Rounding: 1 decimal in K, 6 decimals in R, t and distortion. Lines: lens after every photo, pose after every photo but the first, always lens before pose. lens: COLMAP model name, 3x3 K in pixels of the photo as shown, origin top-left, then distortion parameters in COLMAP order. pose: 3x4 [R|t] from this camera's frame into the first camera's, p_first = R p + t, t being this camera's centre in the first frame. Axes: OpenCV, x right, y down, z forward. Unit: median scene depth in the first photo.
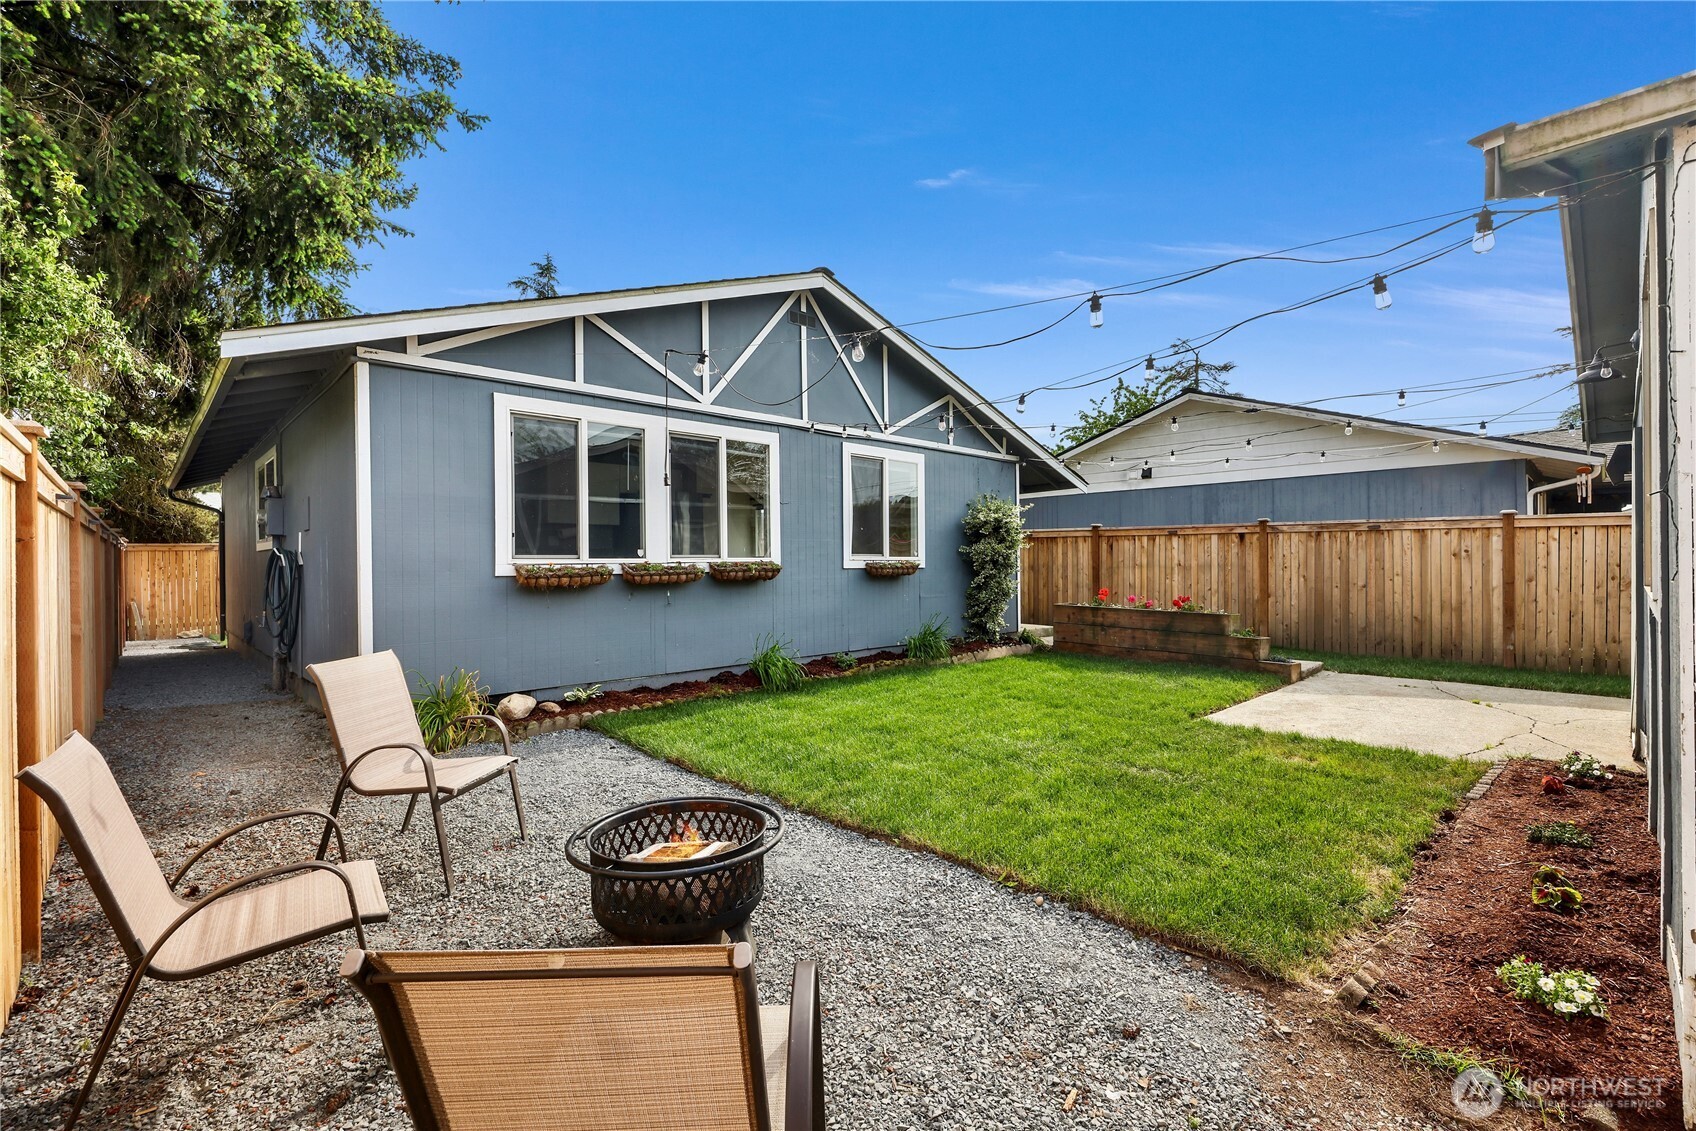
lens RADIAL K [[773.5, 0, 848.0], [0, 773.5, 565.5], [0, 0, 1]] dist [0.001383, 0.000031]
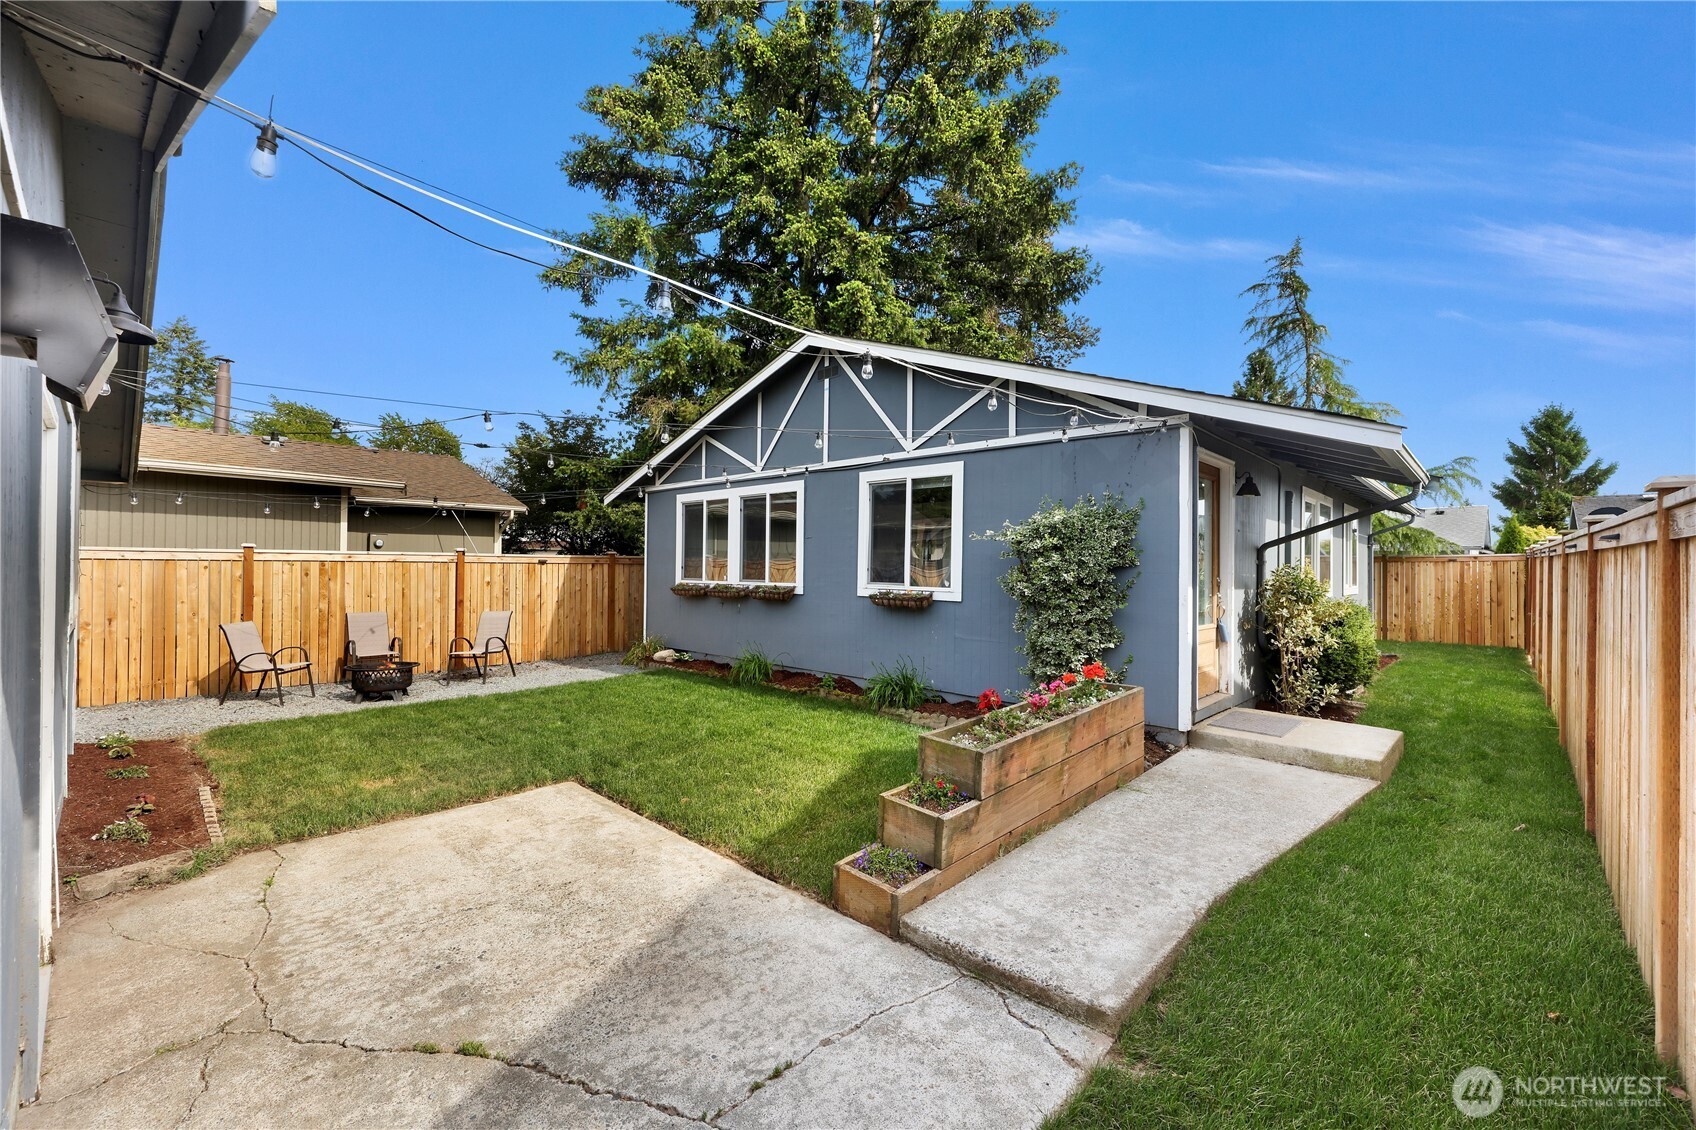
lens RADIAL K [[680.2, 0, 848.0], [0, 680.2, 565.0], [0, 0, 1]] dist [0.000334, -0.000263]
pose [[0.037878, 0.005267, -0.999269, 0.768650], [-0.012792, 0.999907, 0.004786, -0.035658], [0.999201, 0.012601, 0.037941, 0.817471]]
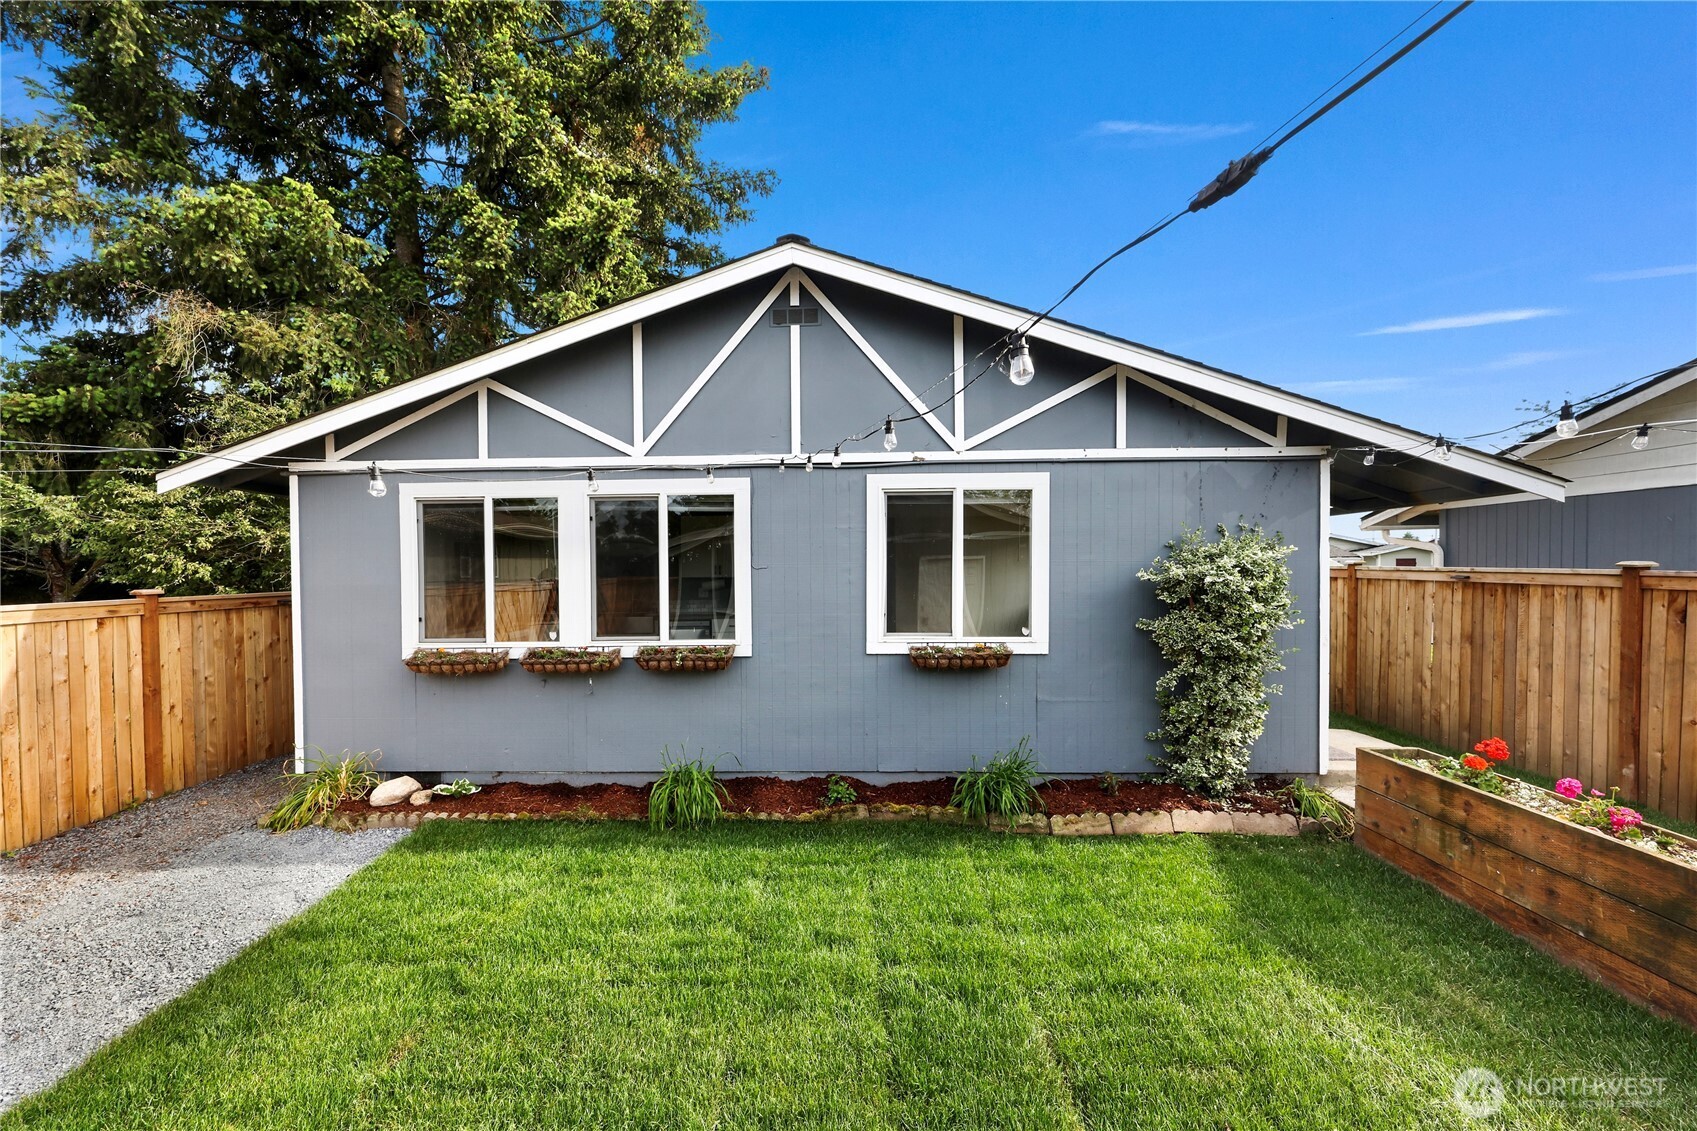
lens RADIAL K [[605.9, 0, 841.2], [0, 605.9, 579.3], [0, 0, 1]] dist [0.000410, 0.000033]
pose [[0.686293, 0.014905, -0.727172, 0.324338], [0.003323, 0.999715, 0.023628, -0.066686], [0.727317, -0.018632, 0.686048, 0.518894]]
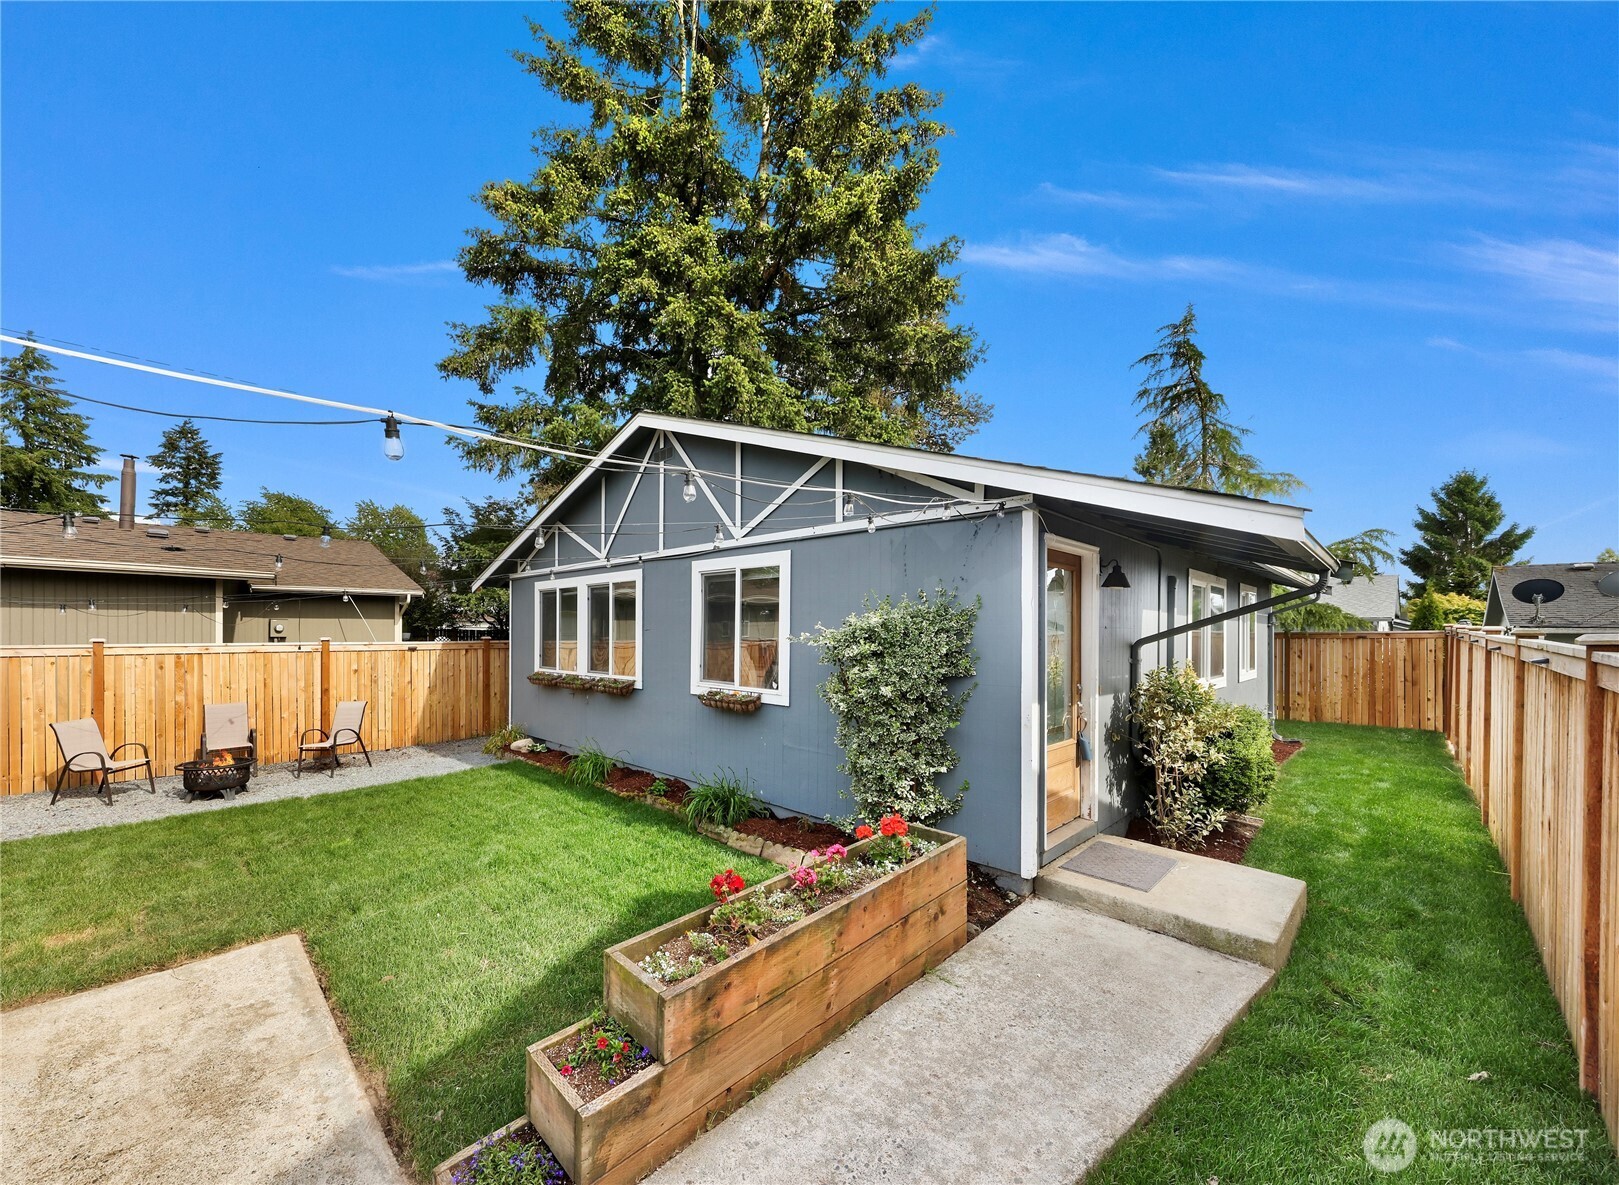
lens RADIAL K [[617.4, 0, 740.7], [0, 617.4, 634.6], [0, 0, 1]] dist [0.000207, 0.000460]
pose [[-0.020245, 0.012212, -0.999720, 0.648555], [-0.005824, 0.999907, 0.012332, -0.068171], [0.999778, 0.006072, -0.020172, 0.923944]]
